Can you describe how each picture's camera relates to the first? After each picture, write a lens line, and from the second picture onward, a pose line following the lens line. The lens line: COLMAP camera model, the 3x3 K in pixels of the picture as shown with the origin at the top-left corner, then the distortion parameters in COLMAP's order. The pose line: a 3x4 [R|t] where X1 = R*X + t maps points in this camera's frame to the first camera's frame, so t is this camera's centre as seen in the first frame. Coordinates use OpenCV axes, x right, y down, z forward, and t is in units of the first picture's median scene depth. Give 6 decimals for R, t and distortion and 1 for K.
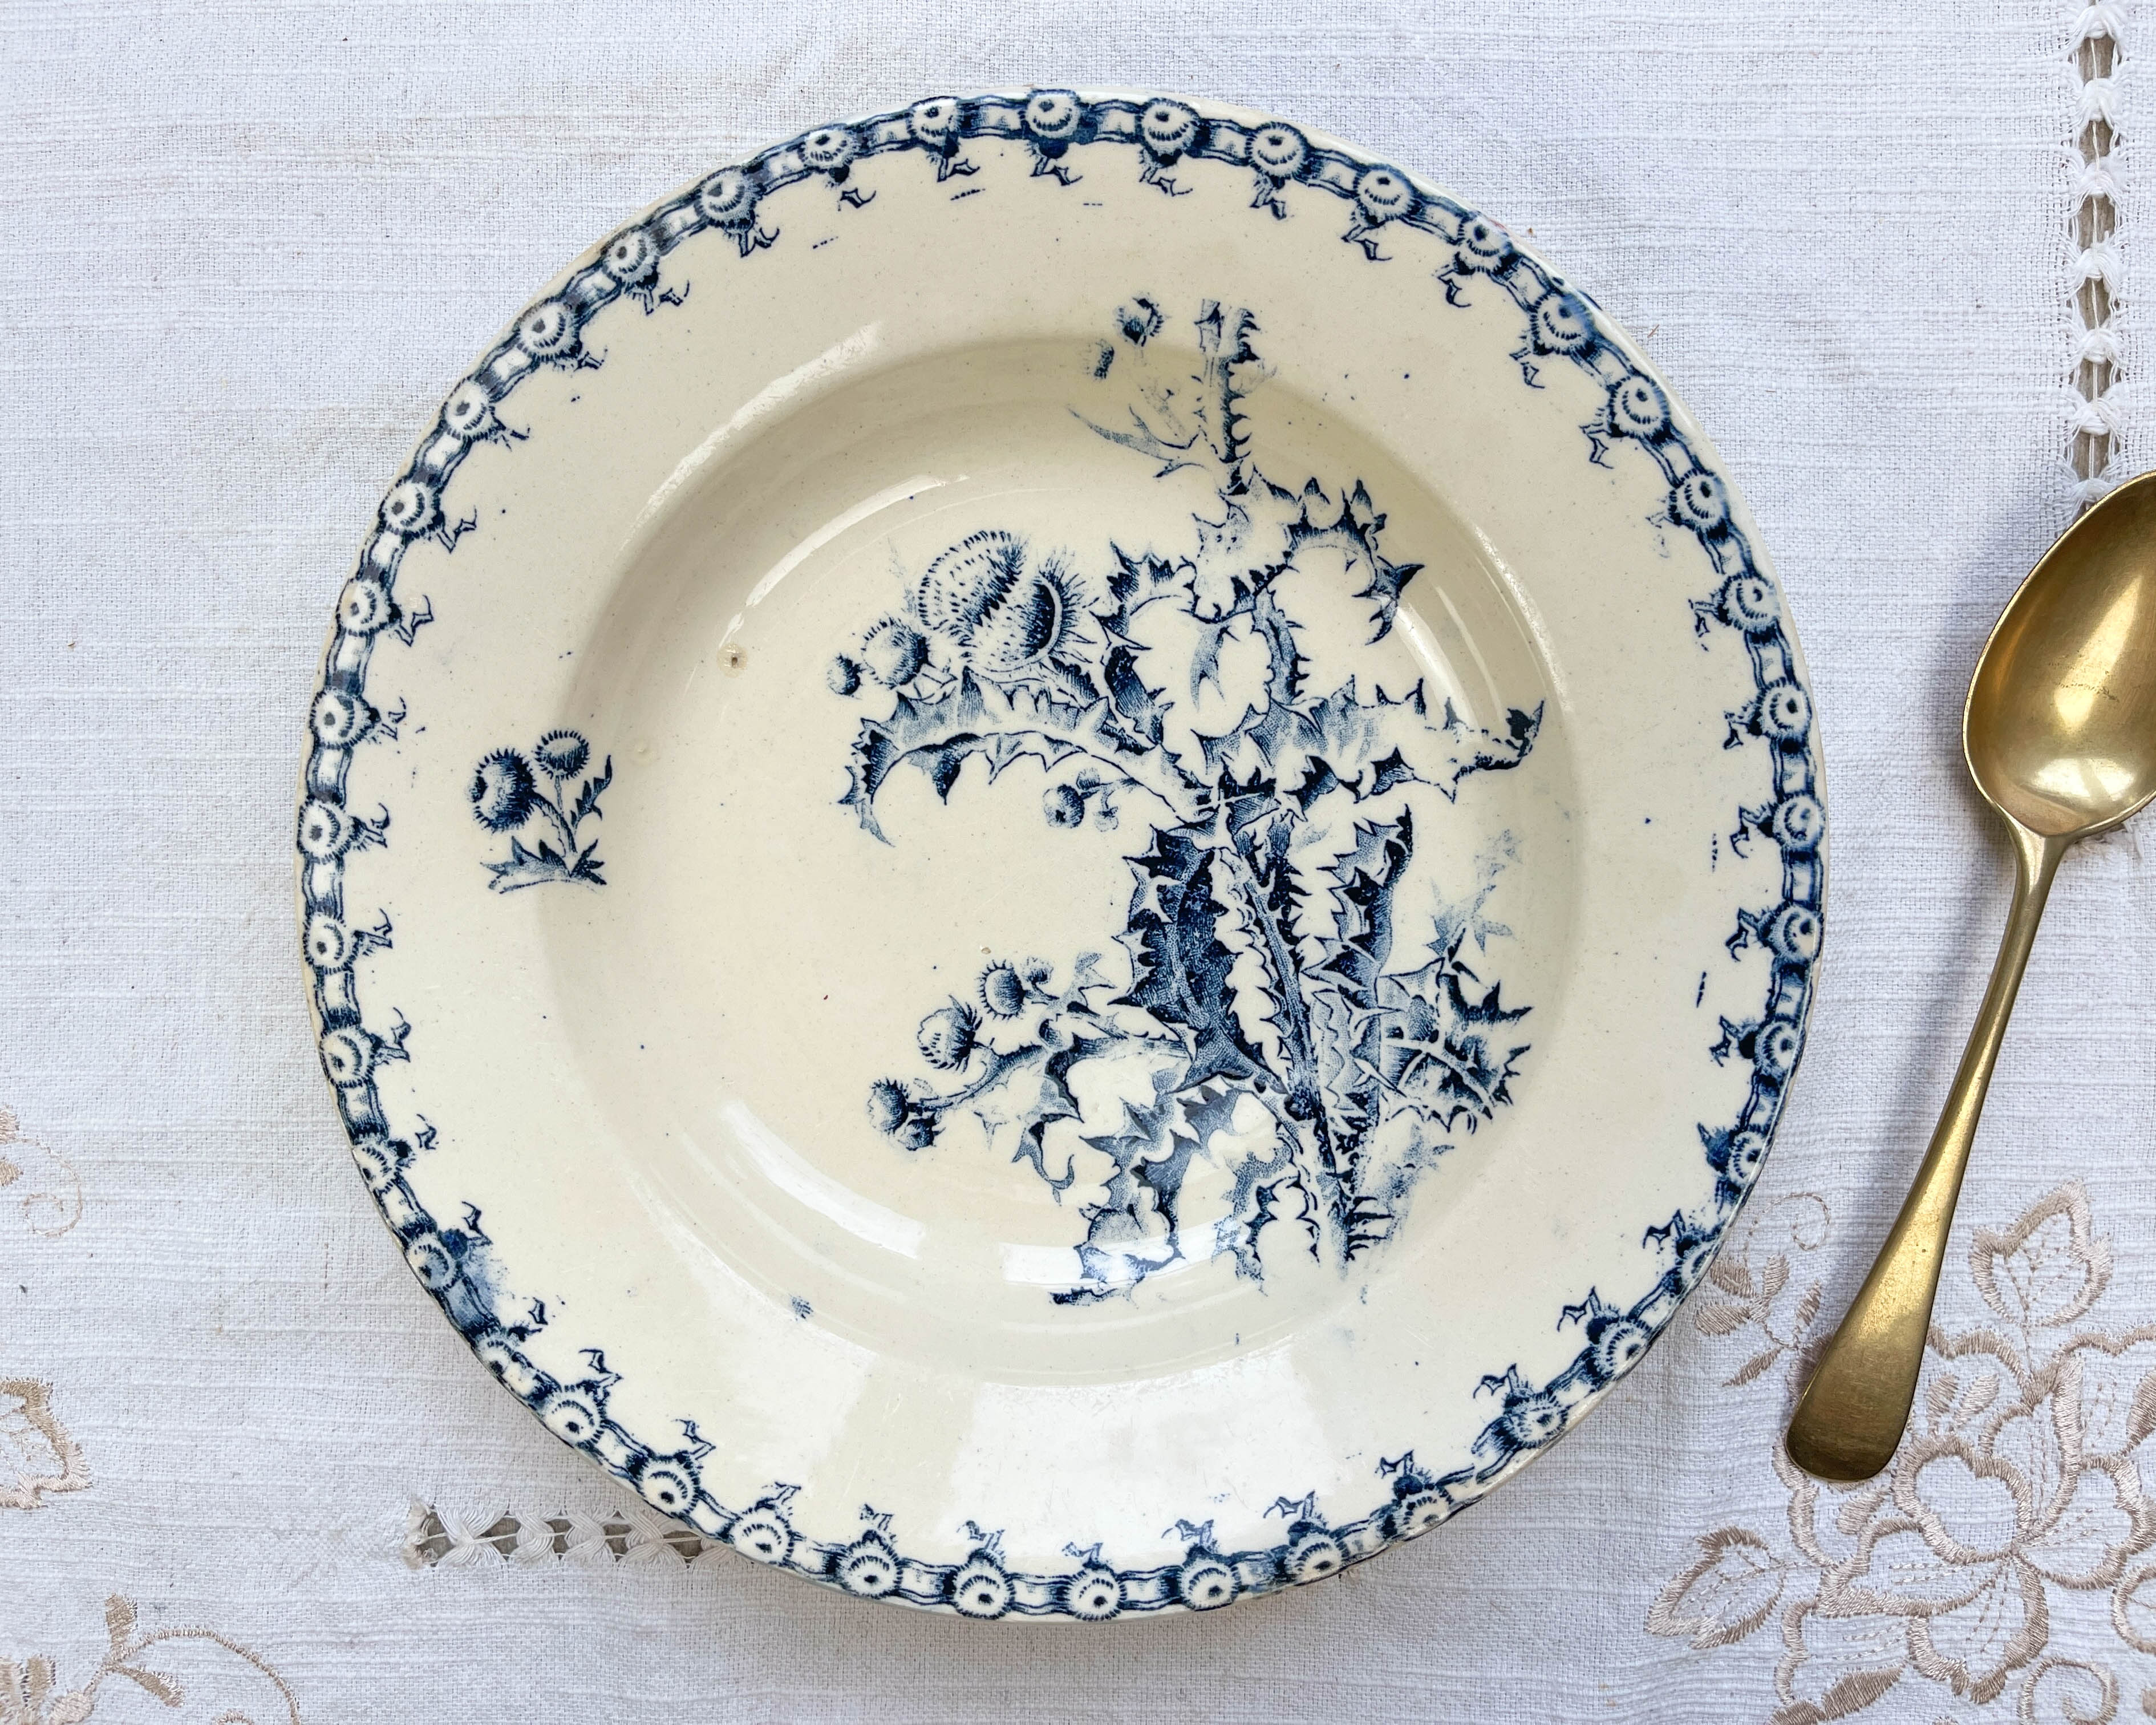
lens RADIAL K [[1756.6, 0, 1074.0], [0, 1756.6, 855.5], [0, 0, 1]] dist [0.078167, -0.126157]
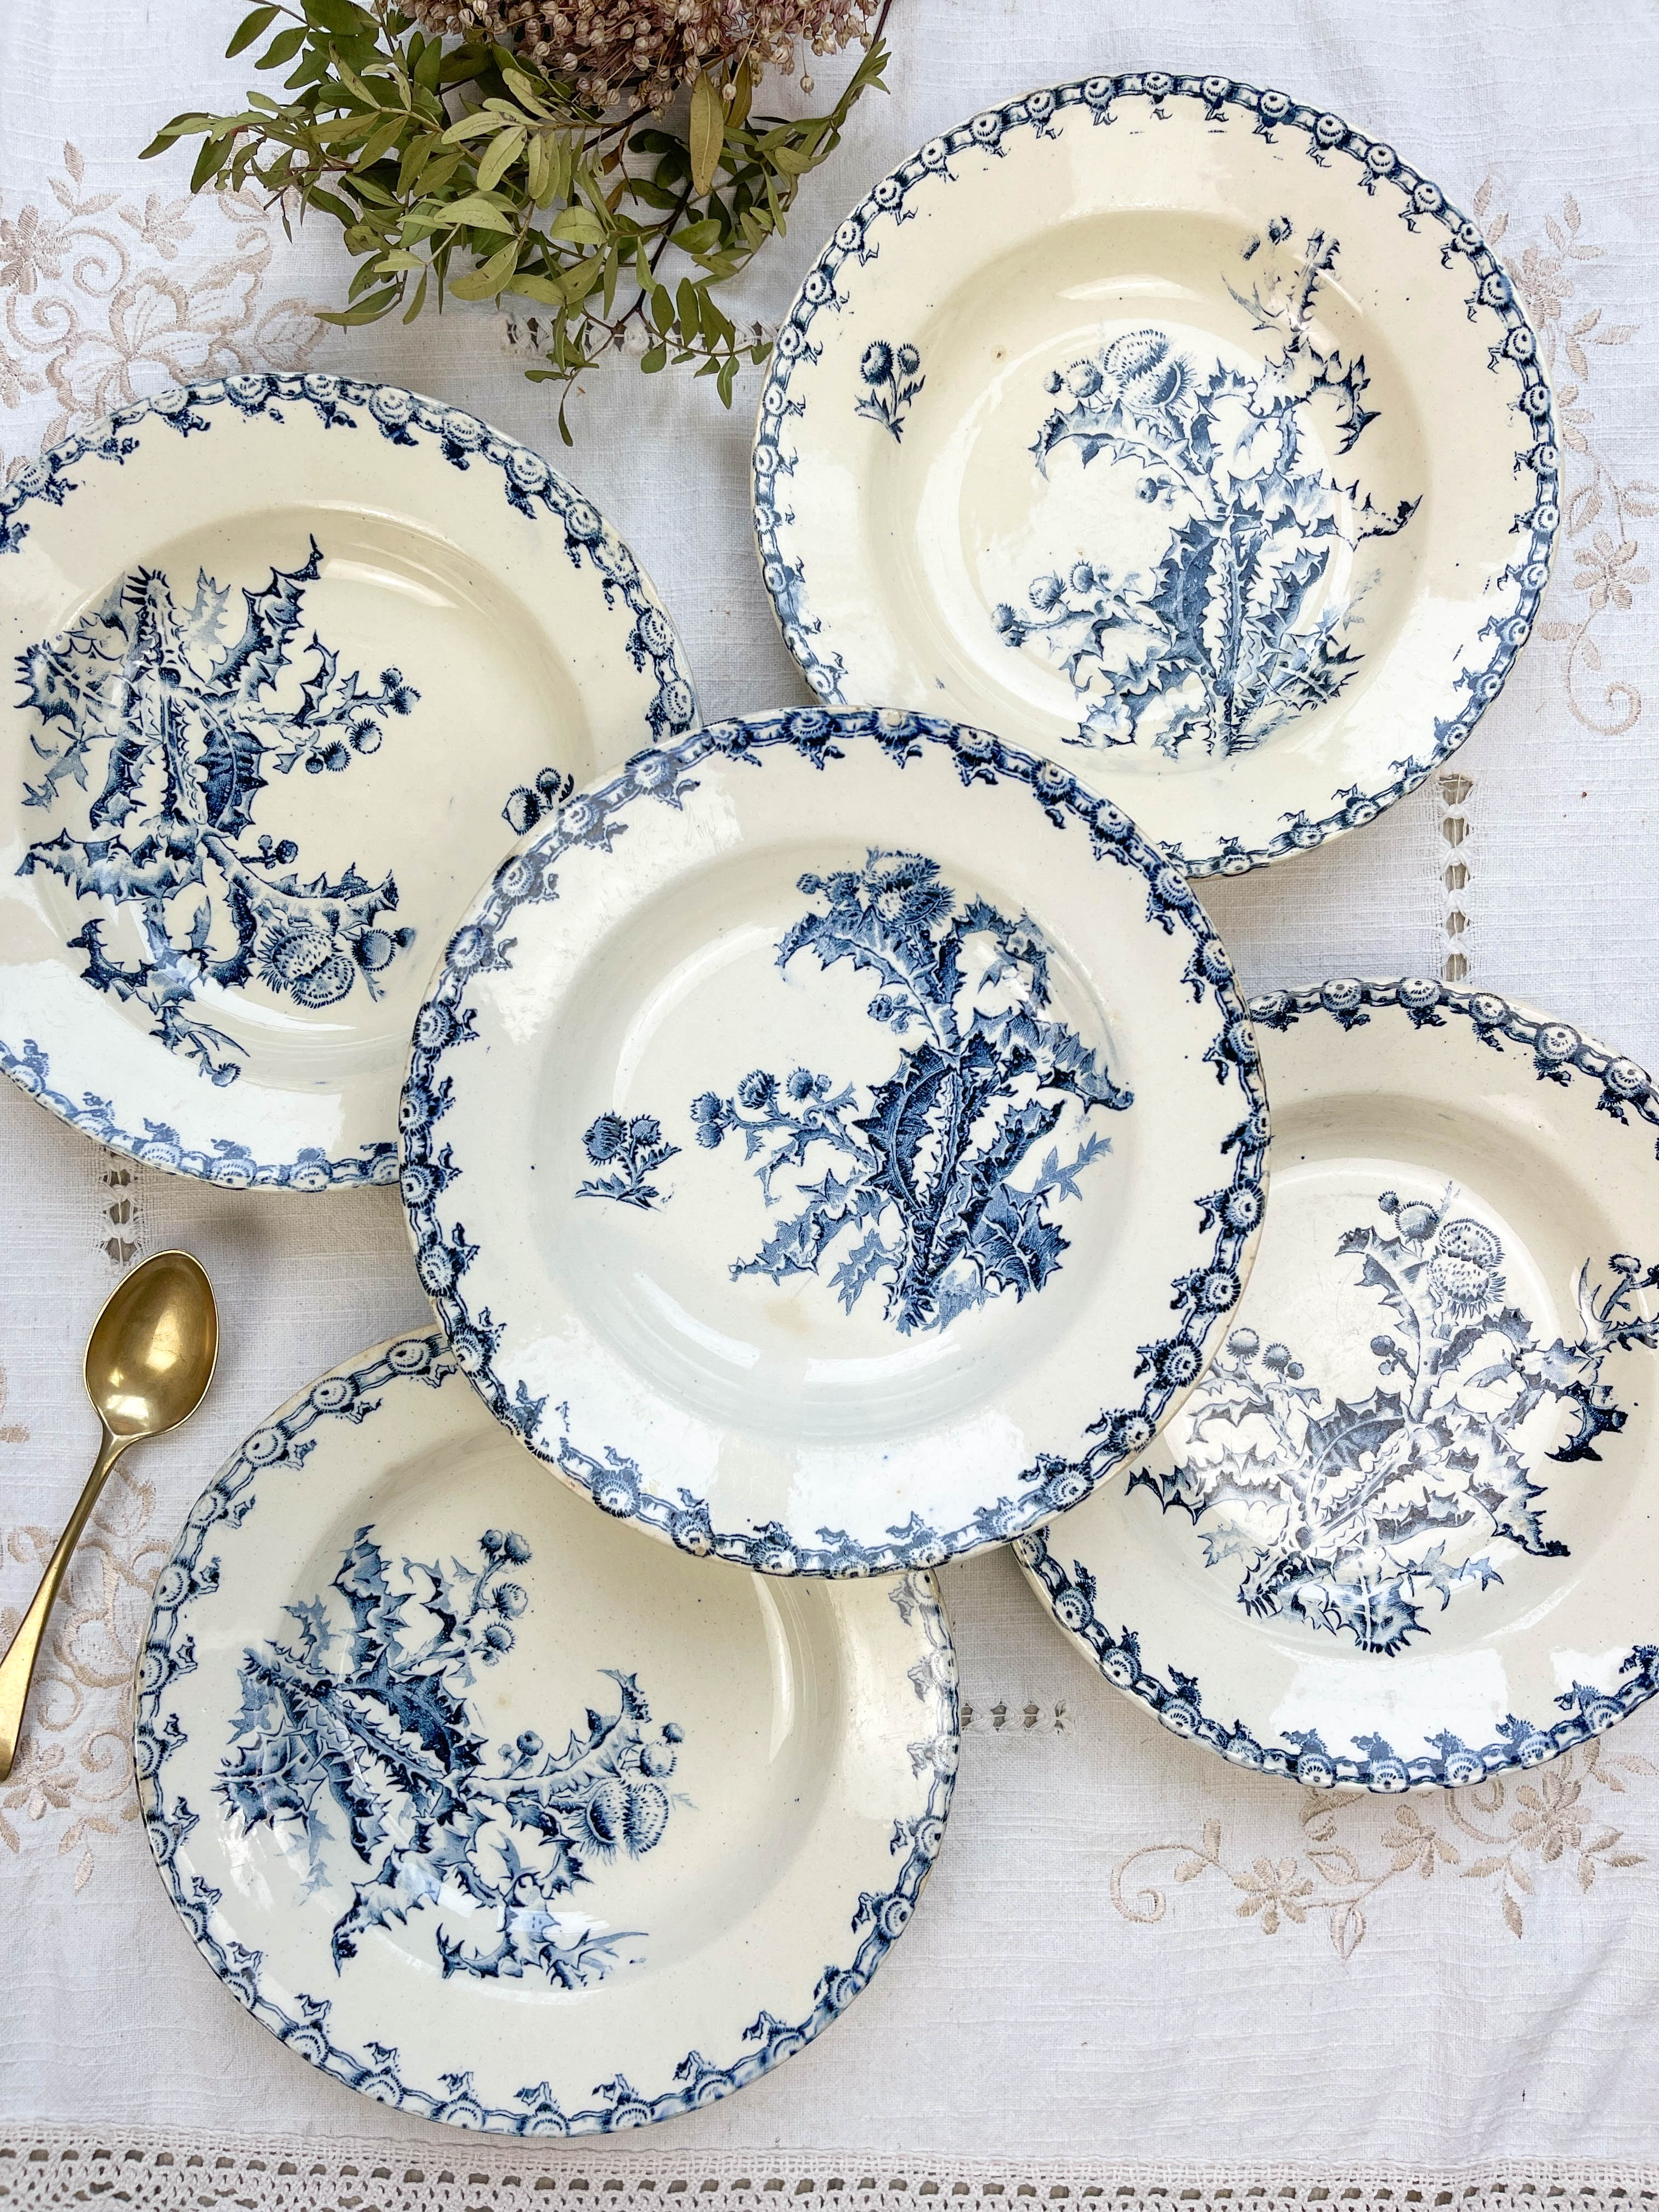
lens RADIAL K [[1669.0, 0, 836.3], [0, 1669.0, 1106.4], [0, 0, 1]] dist [0.038703, -0.037126]
pose [[0.951490, 0.307195, 0.017277, -0.143991], [-0.306695, 0.951436, -0.026618, 0.715581], [-0.024615, 0.020028, 0.999496, -0.693067]]
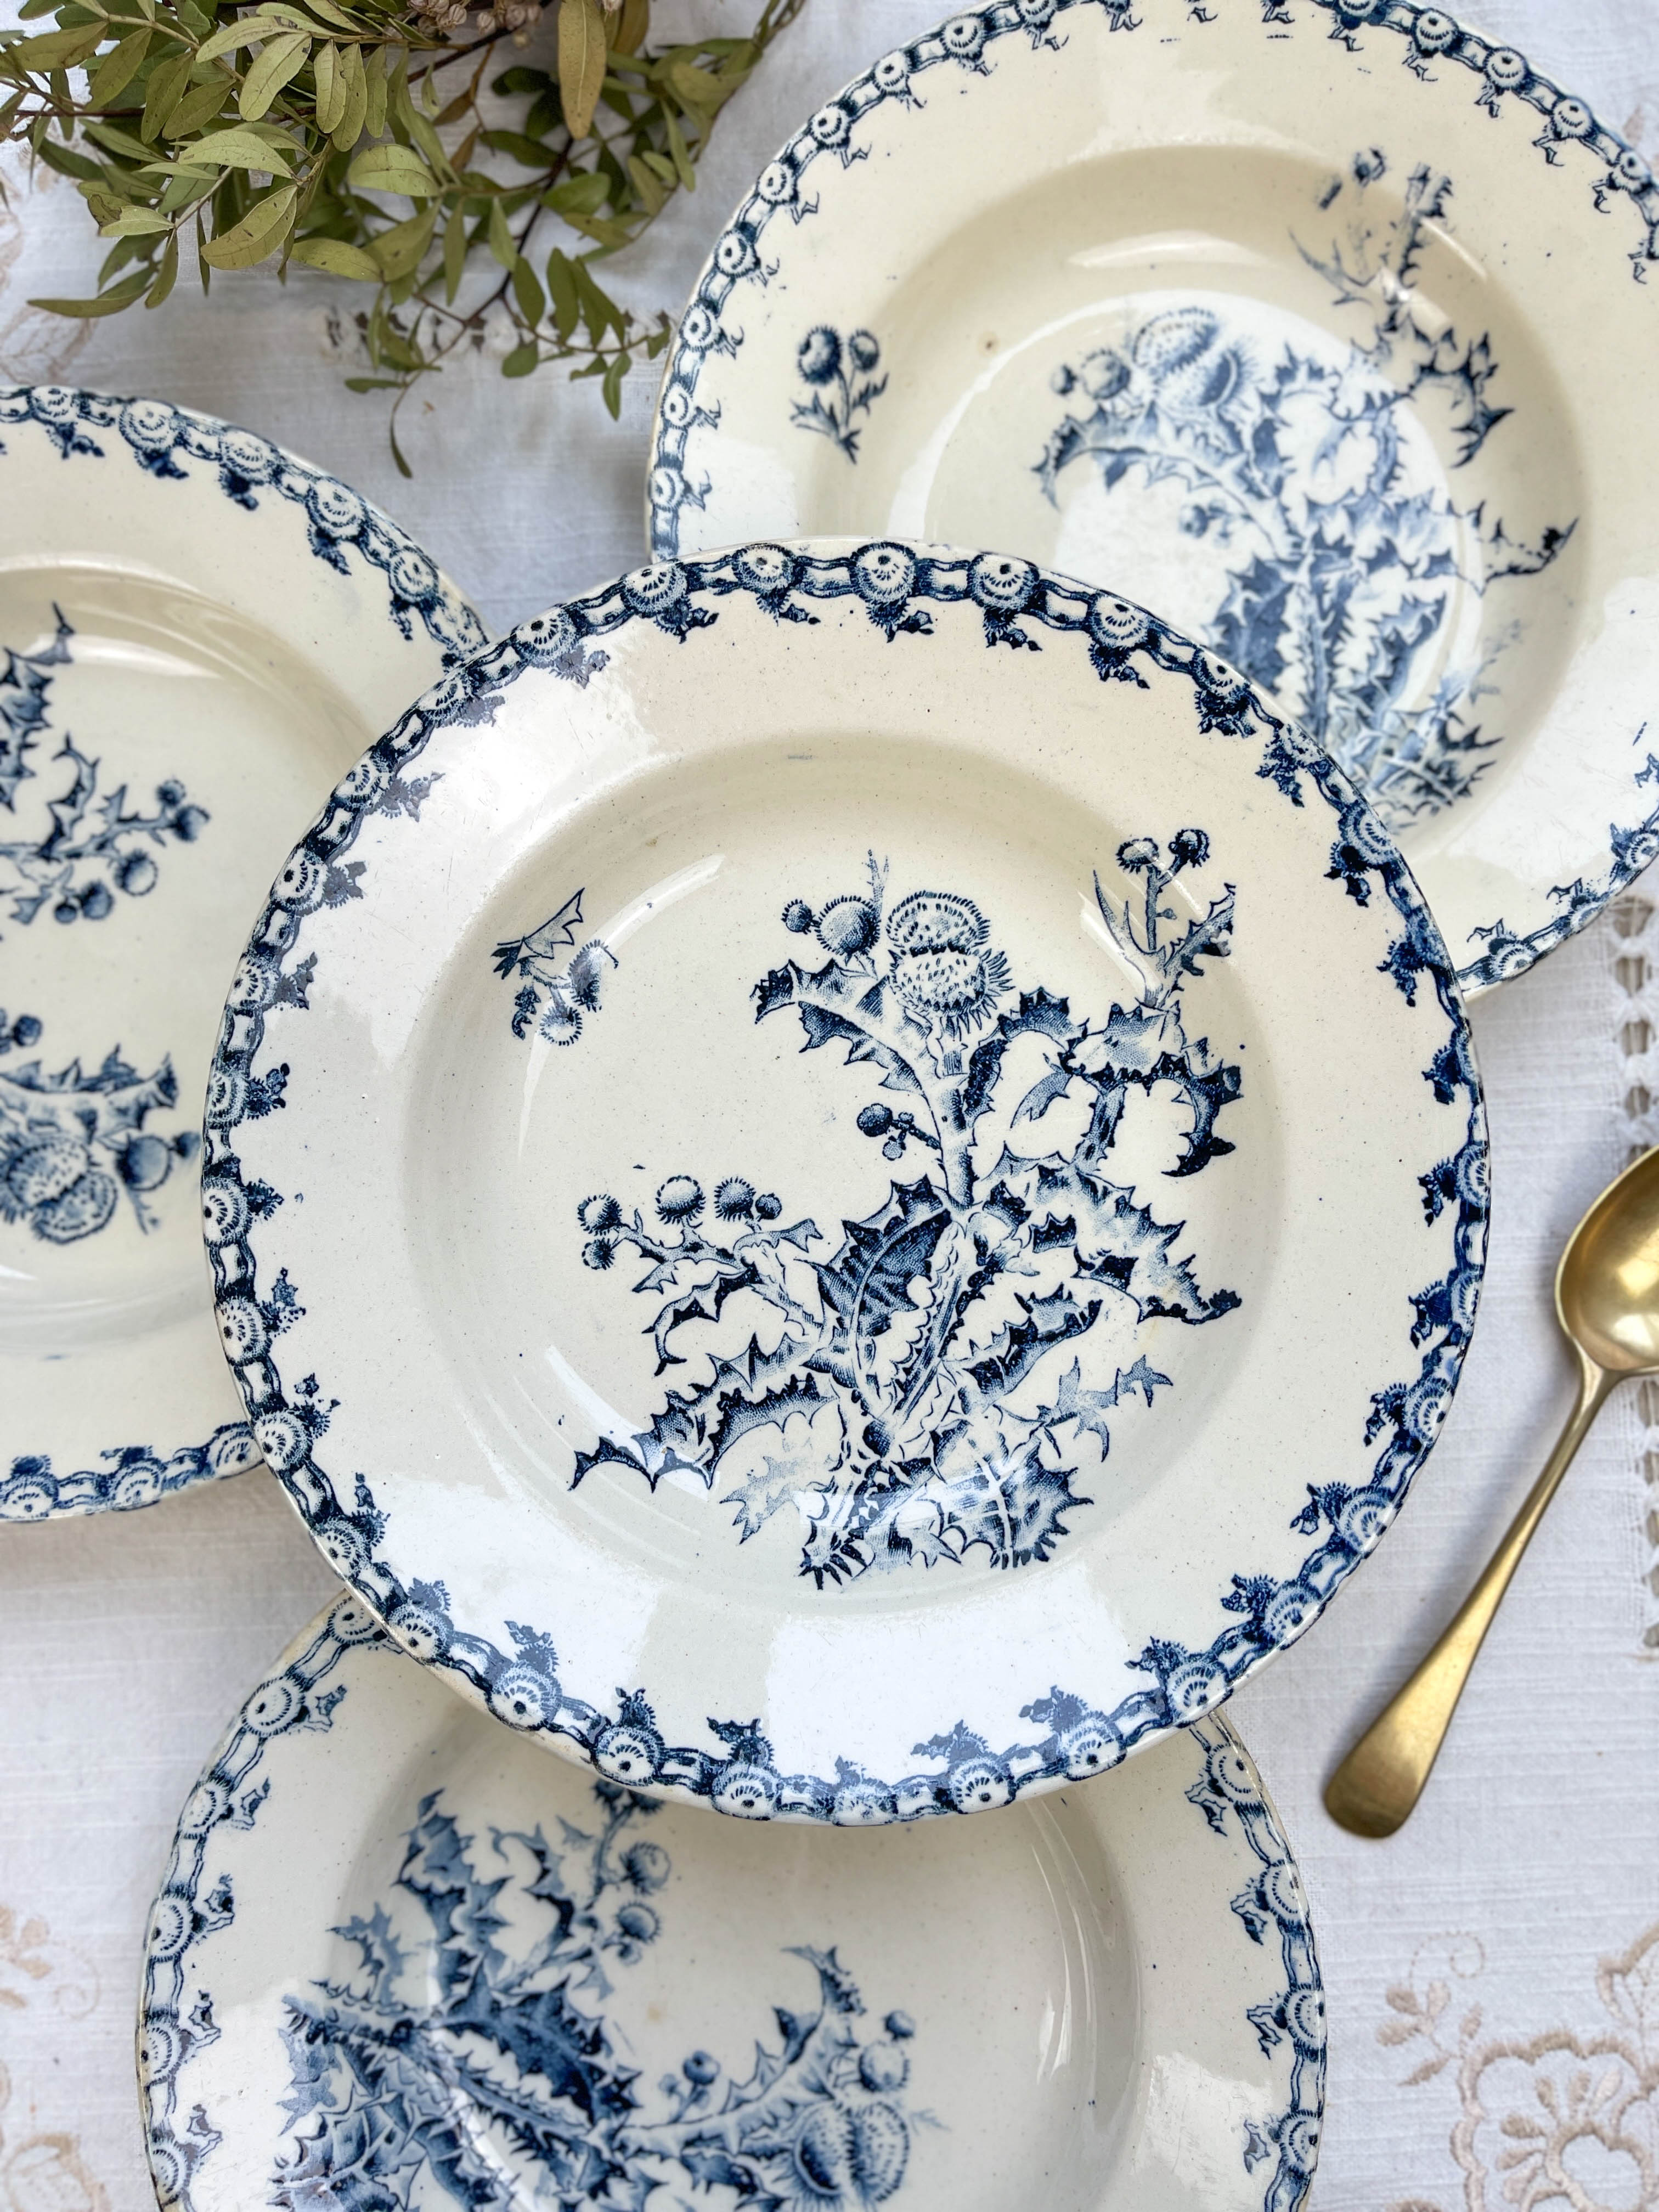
lens RADIAL K [[1679.5, 0, 837.3], [0, 1679.5, 1107.2], [0, 0, 1]] dist [0.059510, -0.088252]
pose [[0.955758, 0.293763, -0.015167, -0.113294], [-0.294135, 0.953821, -0.060919, 0.549497], [-0.003429, 0.062685, 0.998027, -0.239407]]
